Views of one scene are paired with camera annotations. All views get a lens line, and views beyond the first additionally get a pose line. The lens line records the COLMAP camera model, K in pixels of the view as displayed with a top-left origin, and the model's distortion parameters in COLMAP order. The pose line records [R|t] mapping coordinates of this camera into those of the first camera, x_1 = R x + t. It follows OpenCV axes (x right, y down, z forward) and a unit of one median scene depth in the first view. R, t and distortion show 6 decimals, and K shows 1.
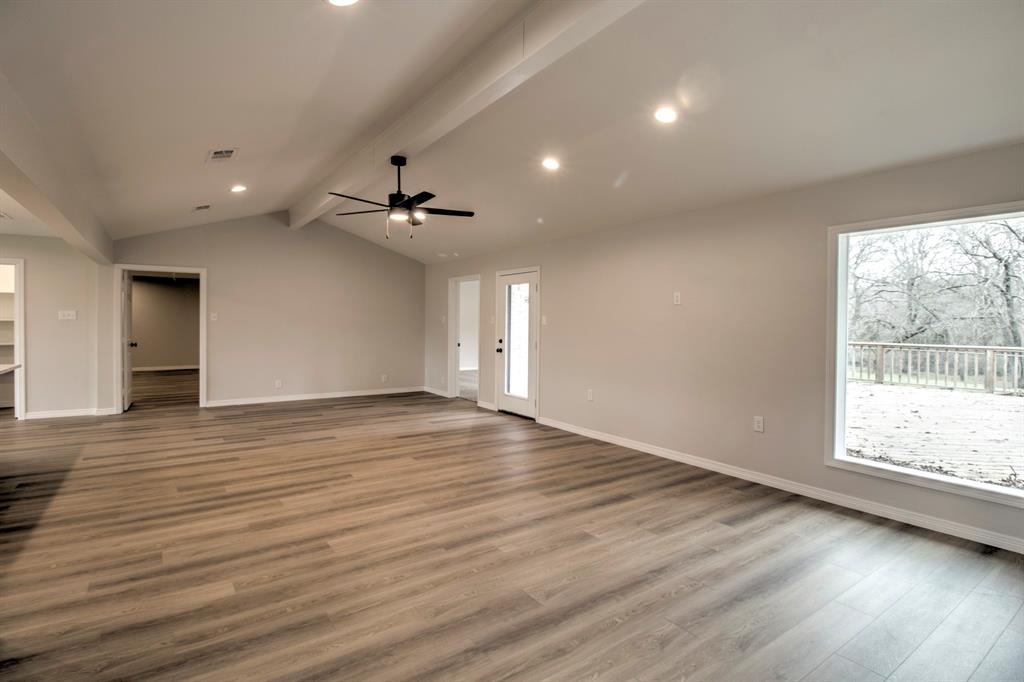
lens RADIAL K [[476.8, 0, 533.0], [0, 476.8, 326.9], [0, 0, 1]] dist [0.020650, -0.020589]
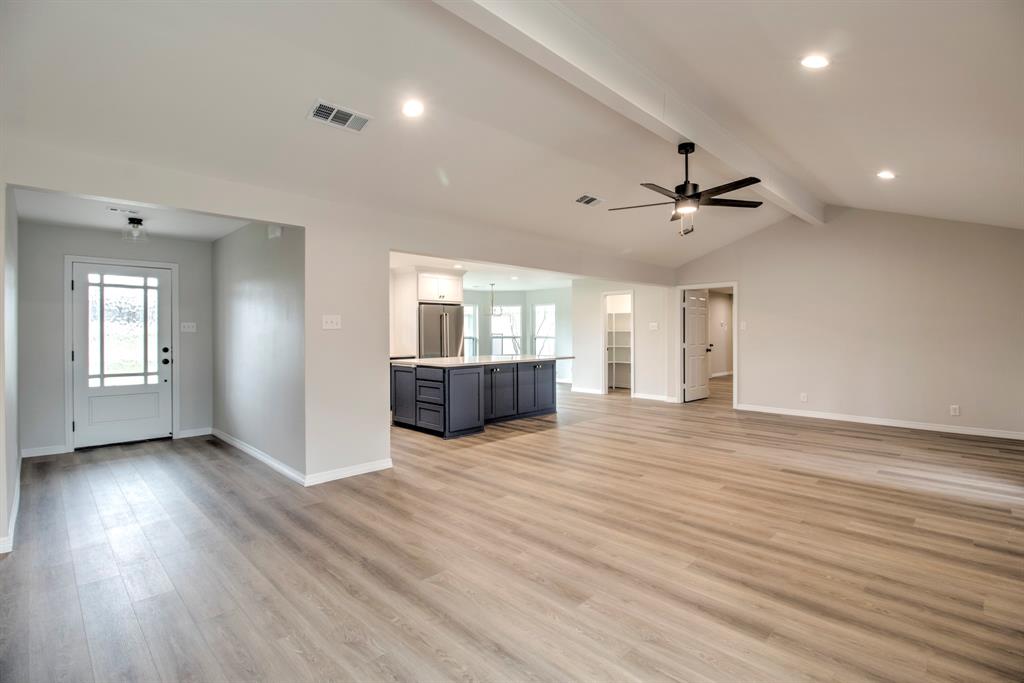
lens RADIAL K [[506.1, 0, 516.8], [0, 506.1, 334.0], [0, 0, 1]] dist [-0.002982, -0.000851]
pose [[0.158136, -0.010479, -0.987362, 0.802552], [-0.001892, 0.999939, -0.010915, 0.022225], [0.987415, 0.003594, 0.158107, 0.693160]]
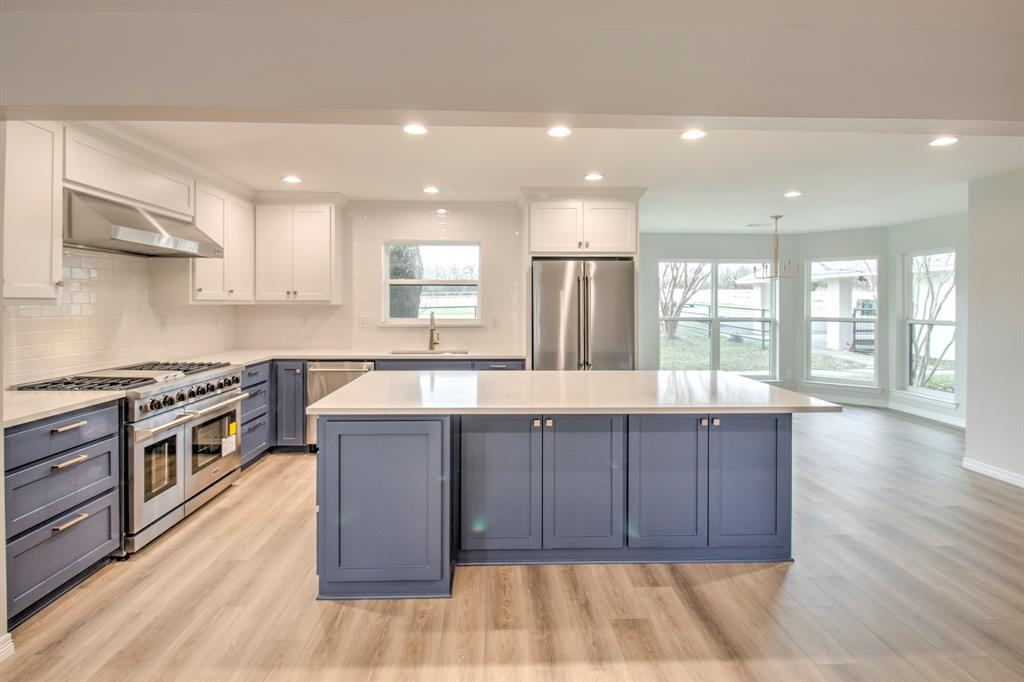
lens RADIAL K [[533.2, 0, 499.6], [0, 533.2, 305.0], [0, 0, 1]] dist [0.003196, -0.016729]
pose [[-0.582383, -0.011426, -0.812834, -0.542328], [-0.018710, 0.999825, -0.000650, -0.031740], [0.812699, 0.014829, -0.582495, 1.355781]]
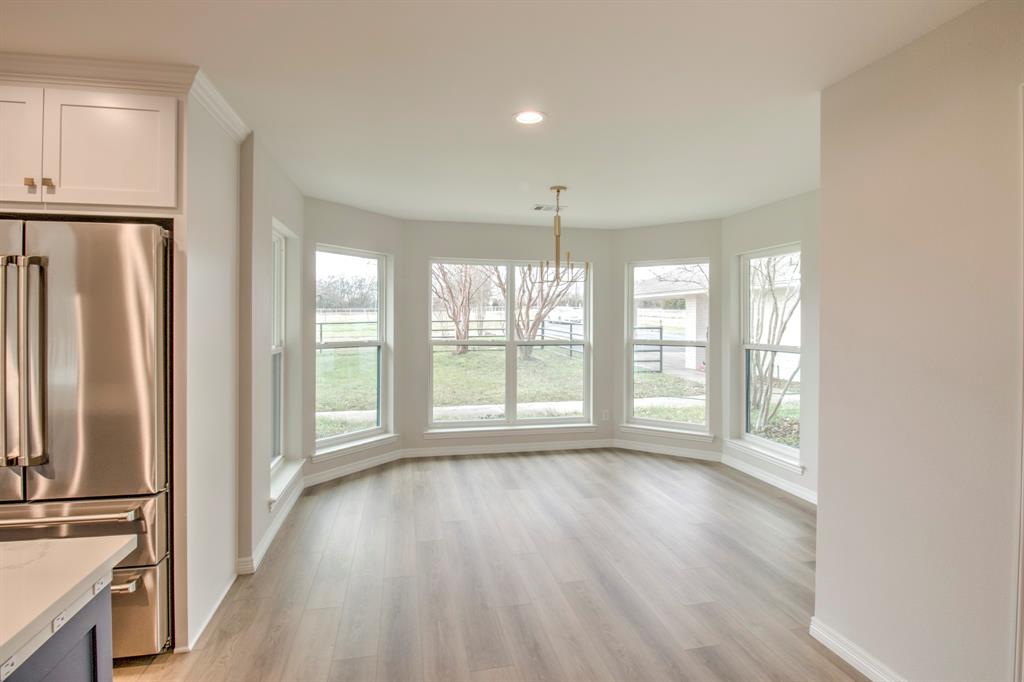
lens RADIAL K [[504.5, 0, 517.4], [0, 504.5, 319.2], [0, 0, 1]] dist [0.000847, -0.000030]
pose [[-0.415590, -0.017757, -0.909379, -1.504898], [-0.022639, 0.999702, -0.009175, -0.048557], [0.909270, 0.016774, -0.415868, 1.448772]]
